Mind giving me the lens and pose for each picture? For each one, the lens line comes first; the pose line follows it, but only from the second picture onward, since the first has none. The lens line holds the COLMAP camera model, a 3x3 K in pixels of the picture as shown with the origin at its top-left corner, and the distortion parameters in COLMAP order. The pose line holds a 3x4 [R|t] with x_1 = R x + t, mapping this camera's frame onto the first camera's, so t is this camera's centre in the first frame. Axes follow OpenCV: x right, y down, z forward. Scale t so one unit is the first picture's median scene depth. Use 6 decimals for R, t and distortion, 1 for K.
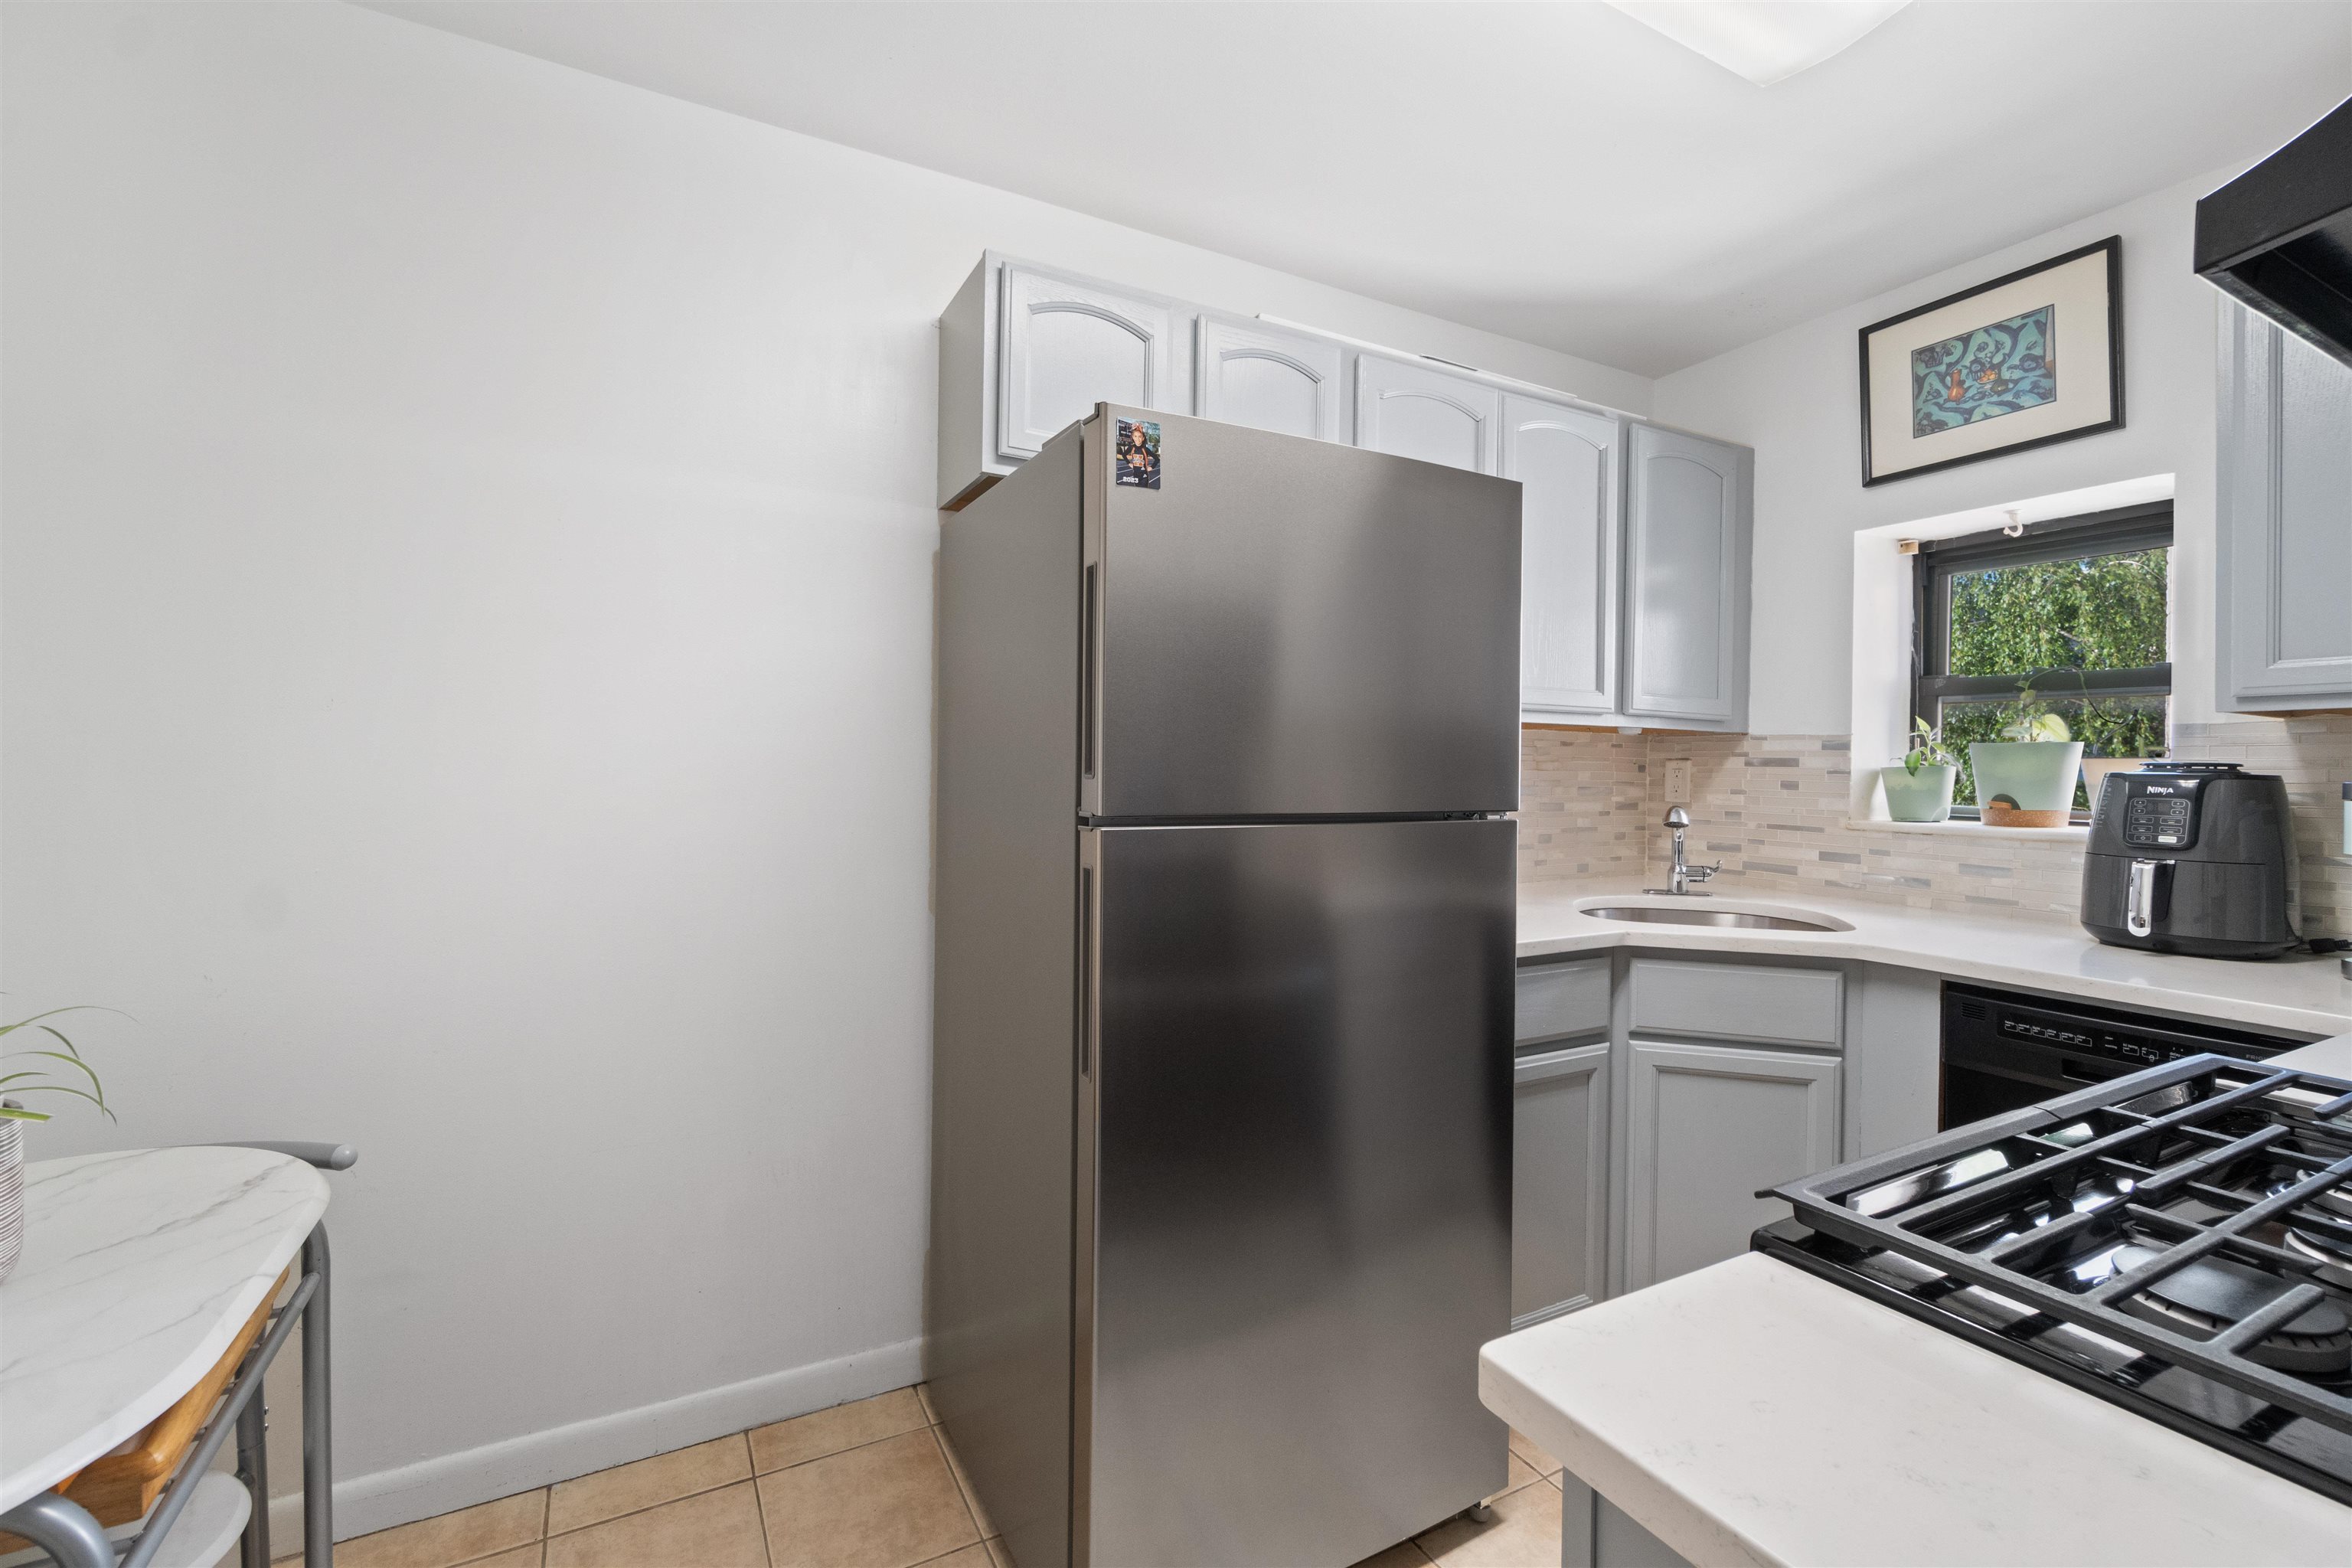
lens RADIAL K [[1022.0, 0, 1170.4], [0, 1022.0, 771.0], [0, 0, 1]] dist [-0.006235, 0.000776]
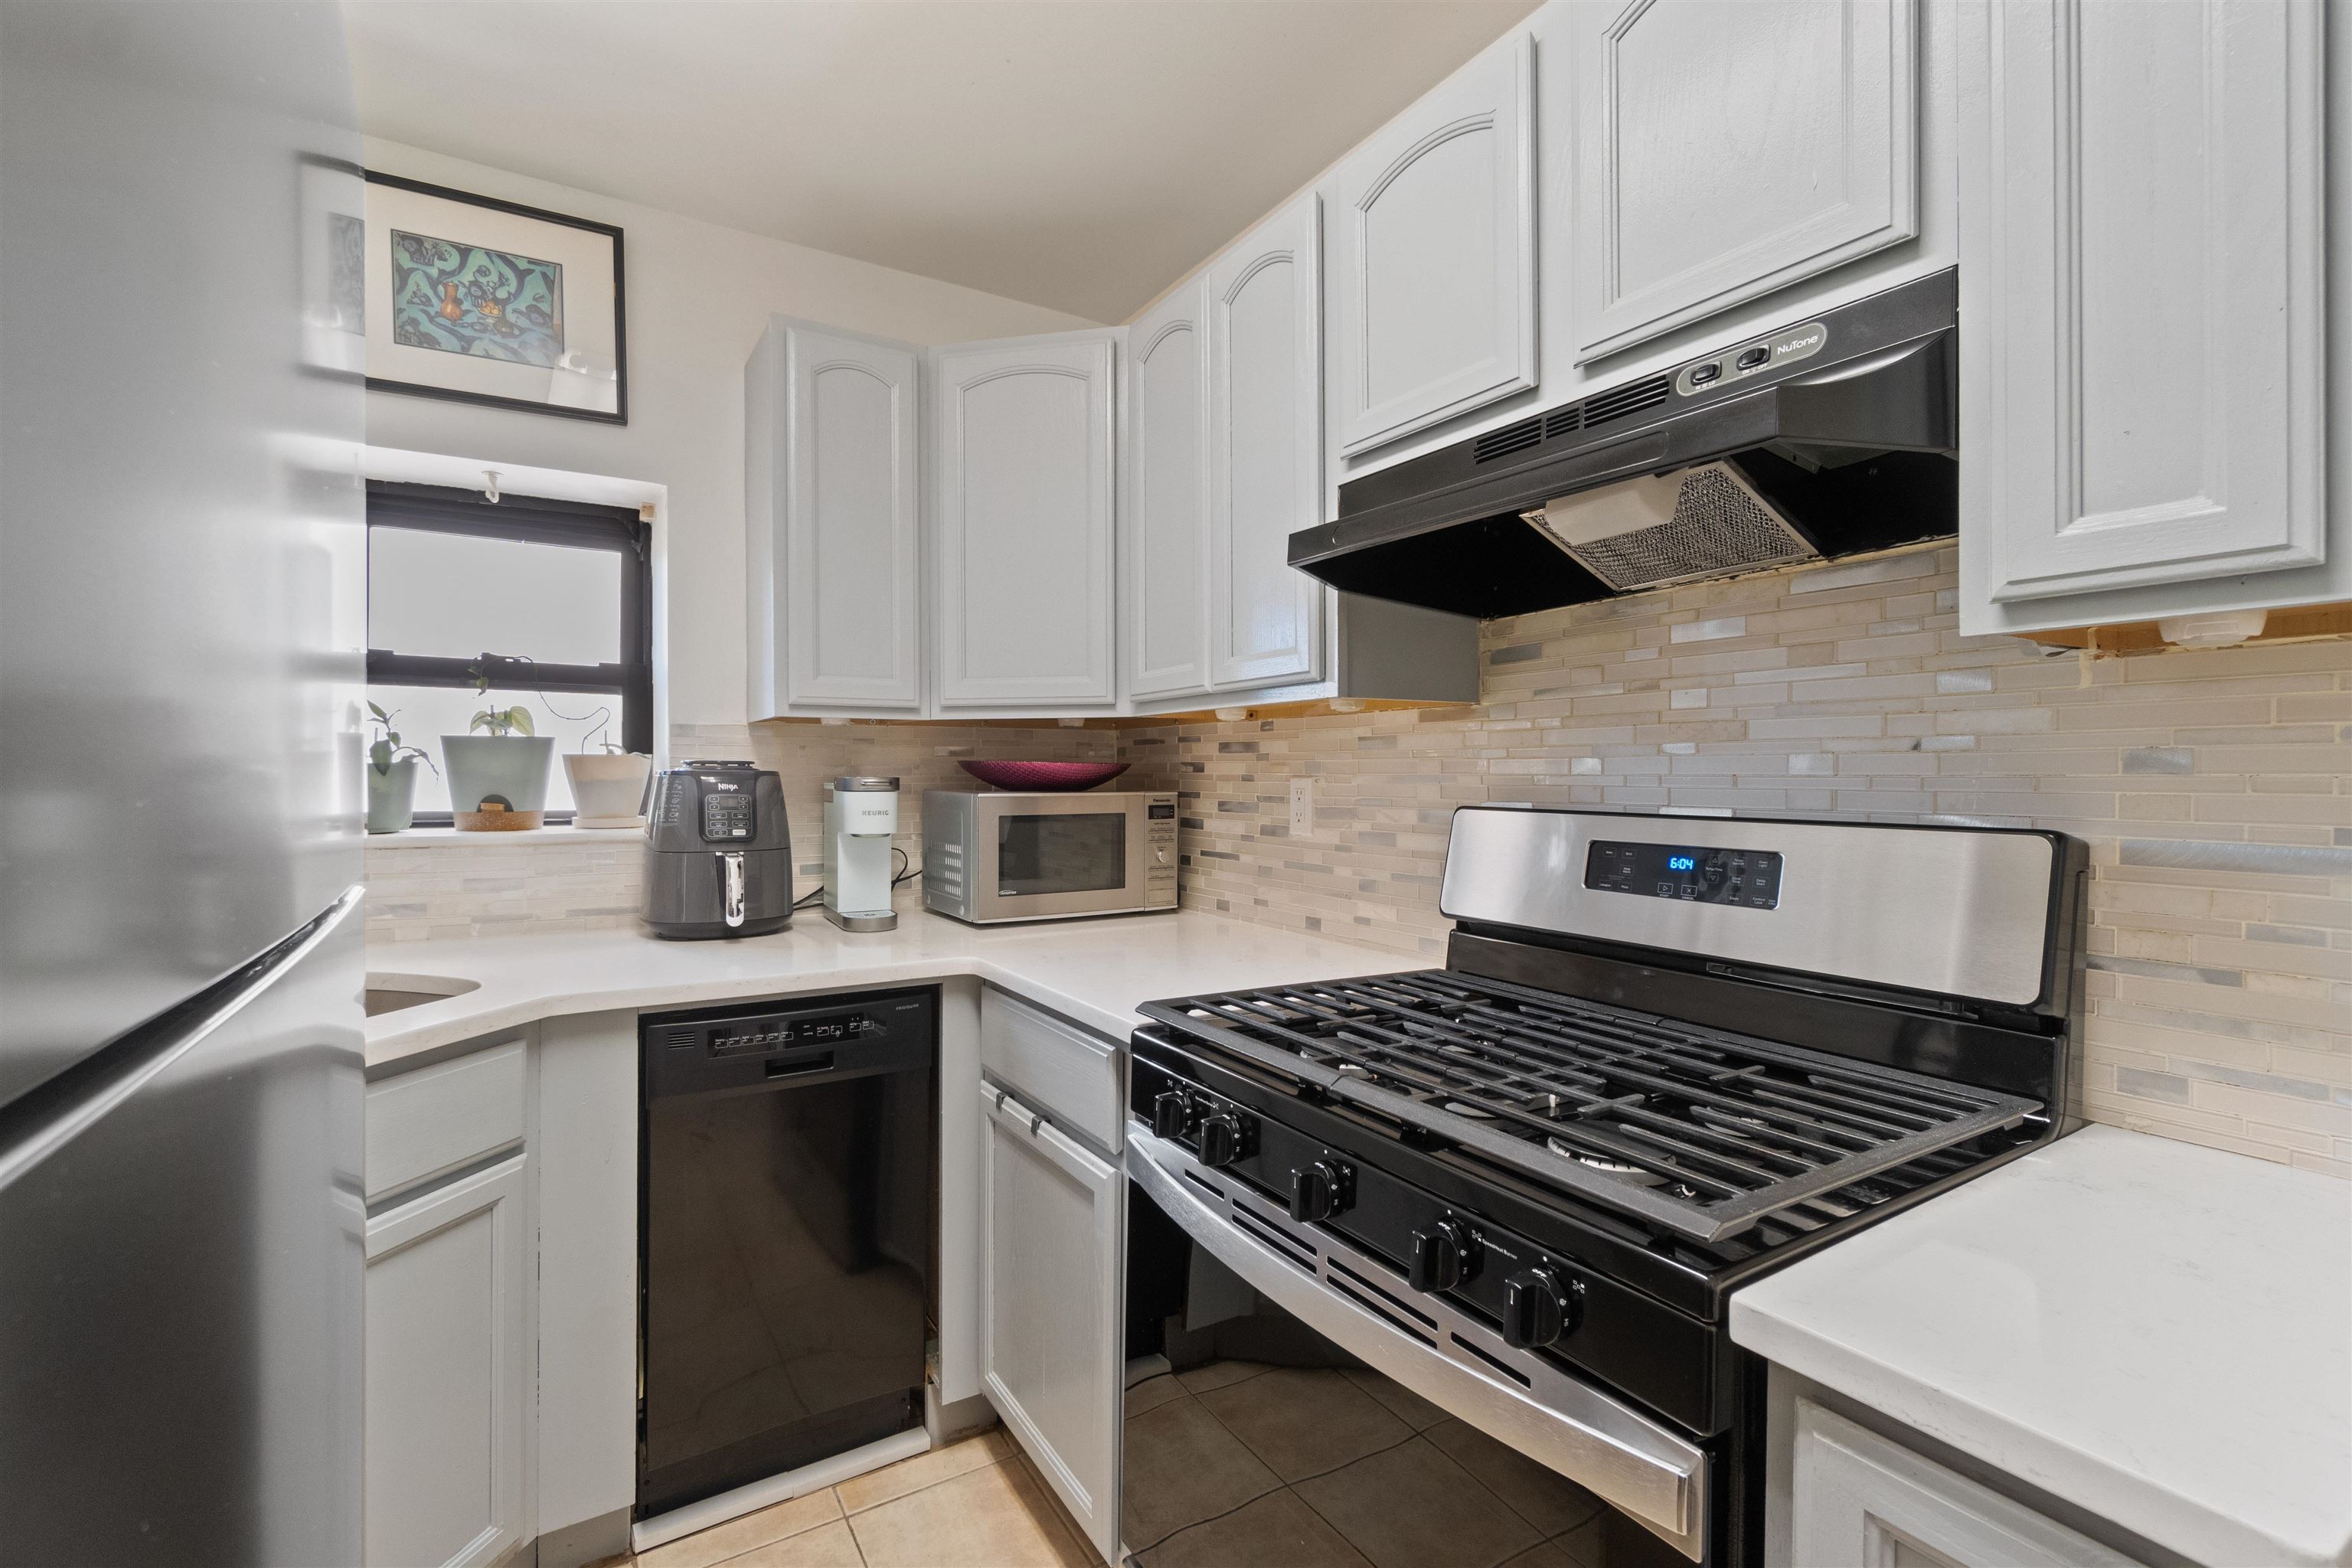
lens RADIAL K [[1022.0, 0, 1177.2], [0, 1022.0, 777.9], [0, 0, 1]] dist [-0.006235, 0.000776]
pose [[-0.062729, -0.016485, 0.997894, -0.109644], [0.001290, 0.999861, 0.016598, -0.006242], [-0.998030, 0.002328, -0.062700, 0.538863]]
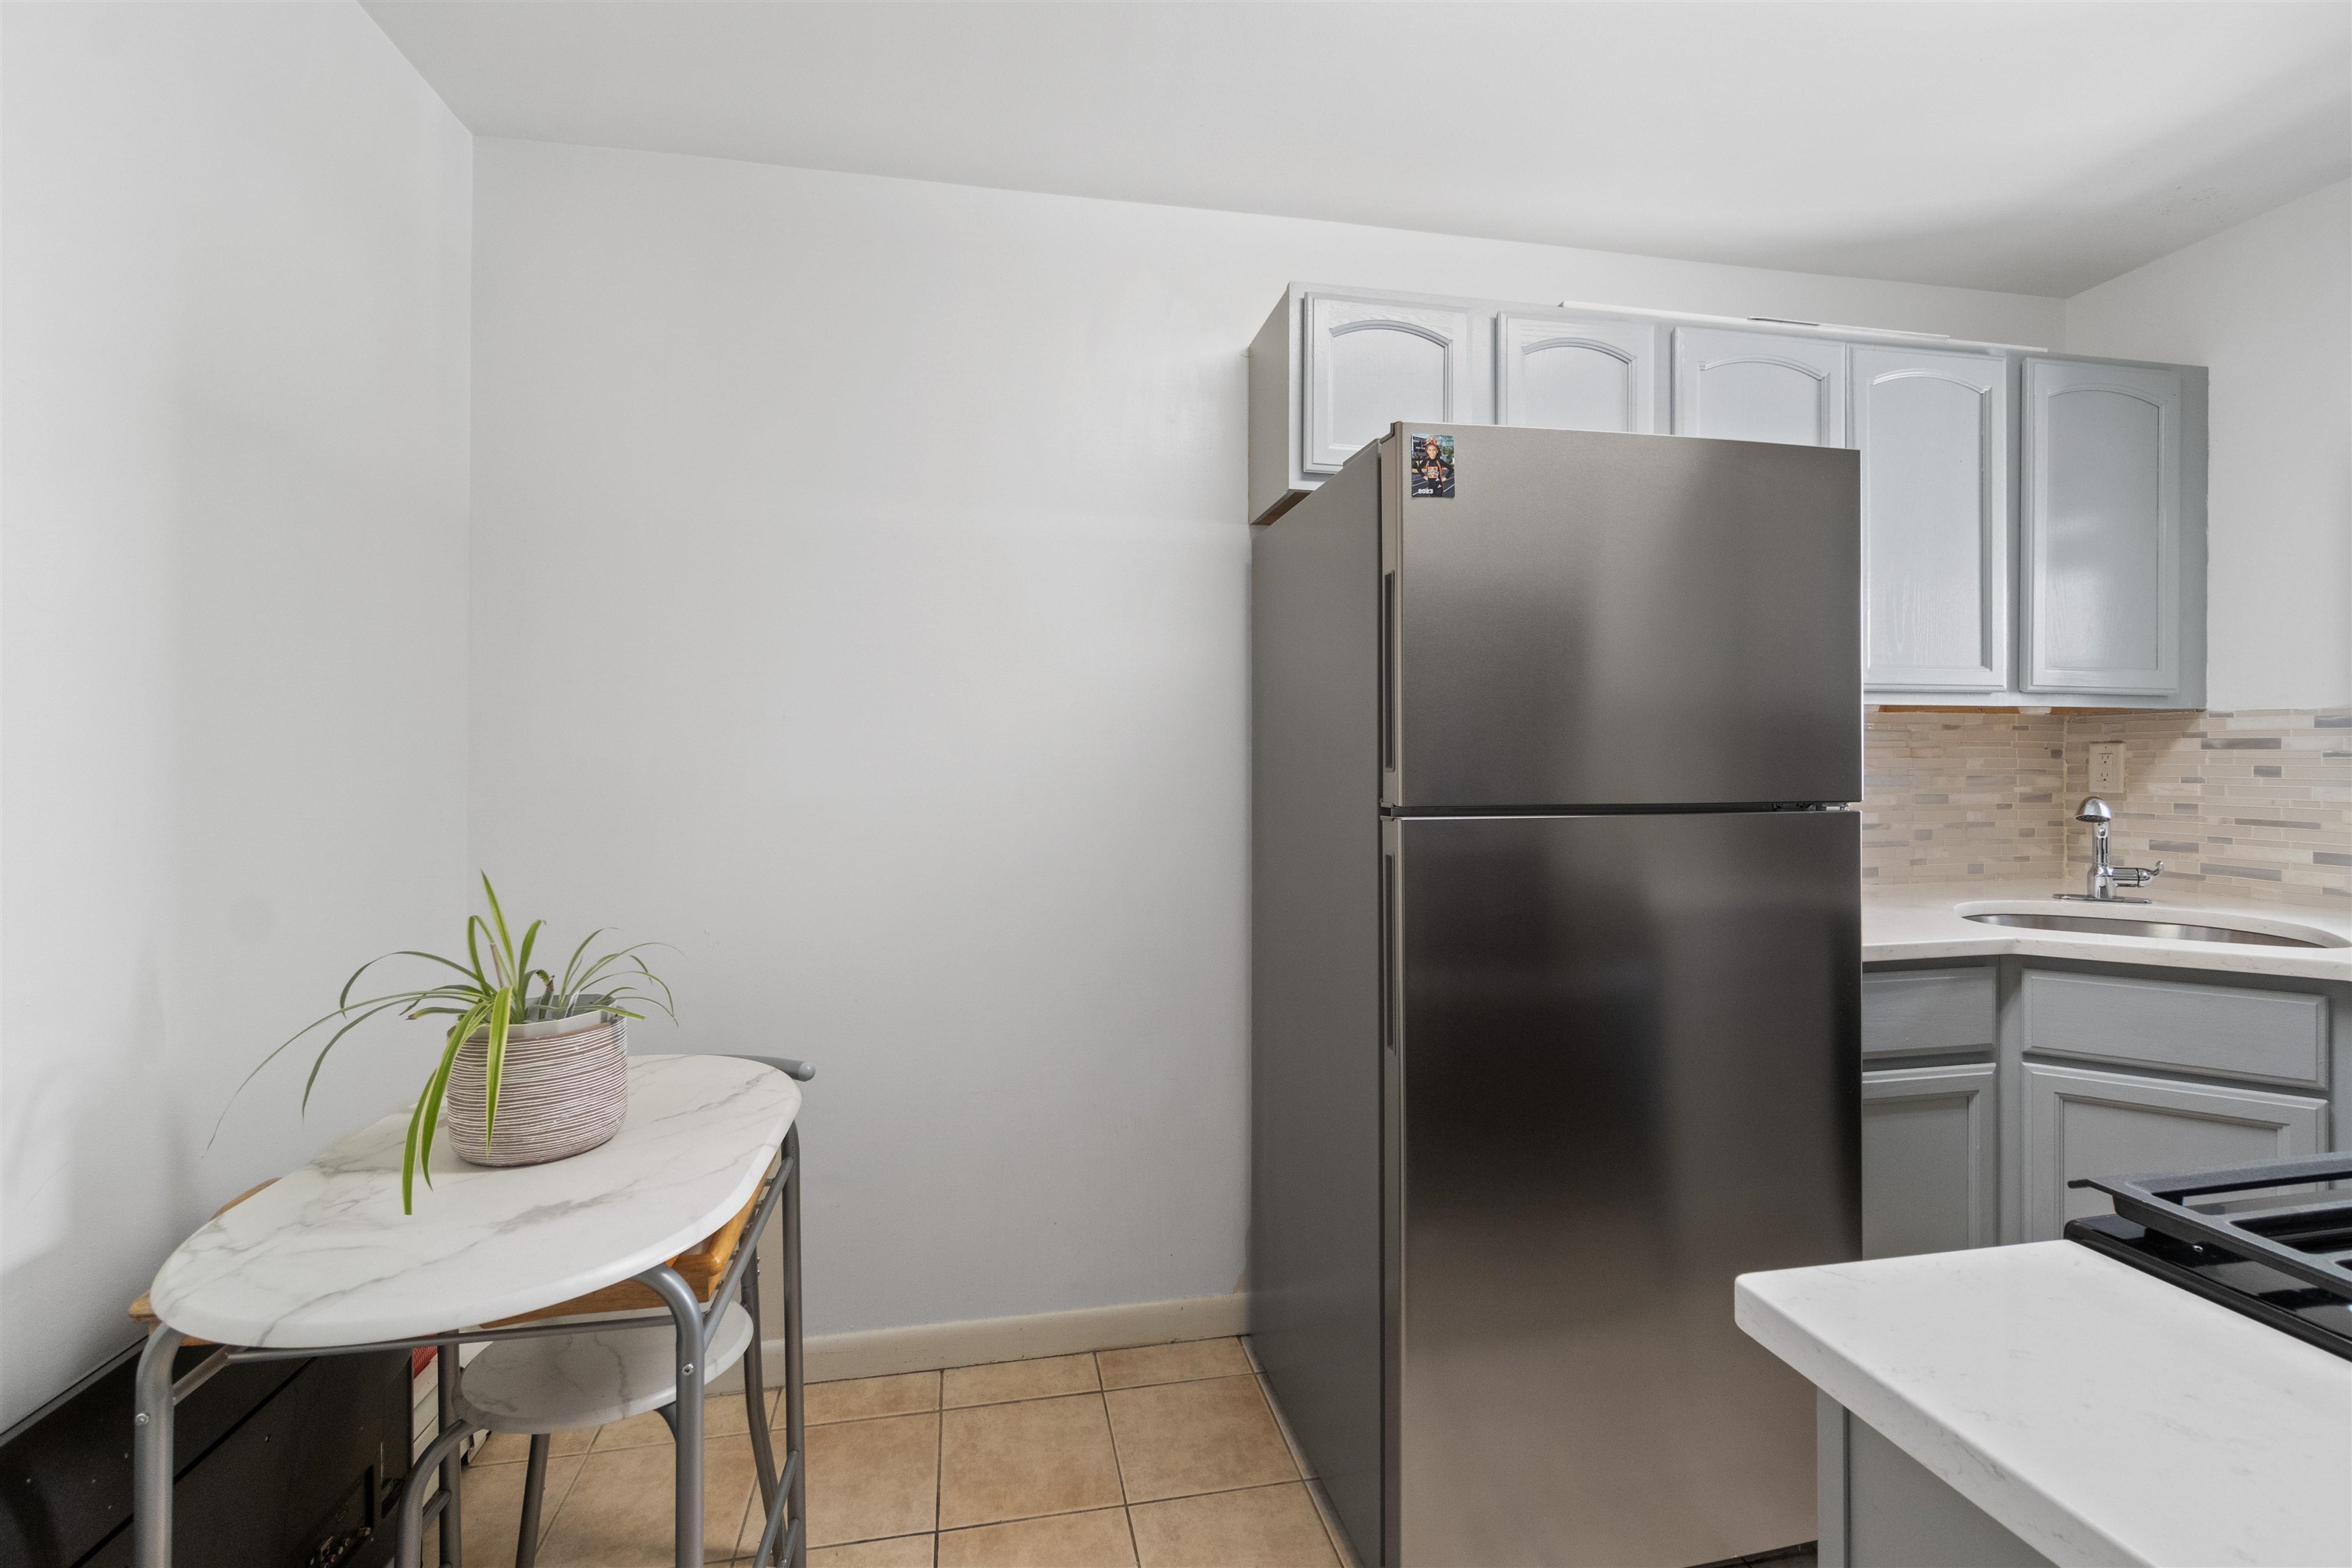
lens RADIAL K [[1022.0, 0, 1166.5], [0, 1022.0, 767.1], [0, 0, 1]] dist [-0.006235, 0.000776]
pose [[0.952677, -0.013539, -0.303682, 0.014854], [0.013321, 0.999907, -0.002791, 0.001452], [0.303692, -0.001387, 0.952769, -0.063223]]
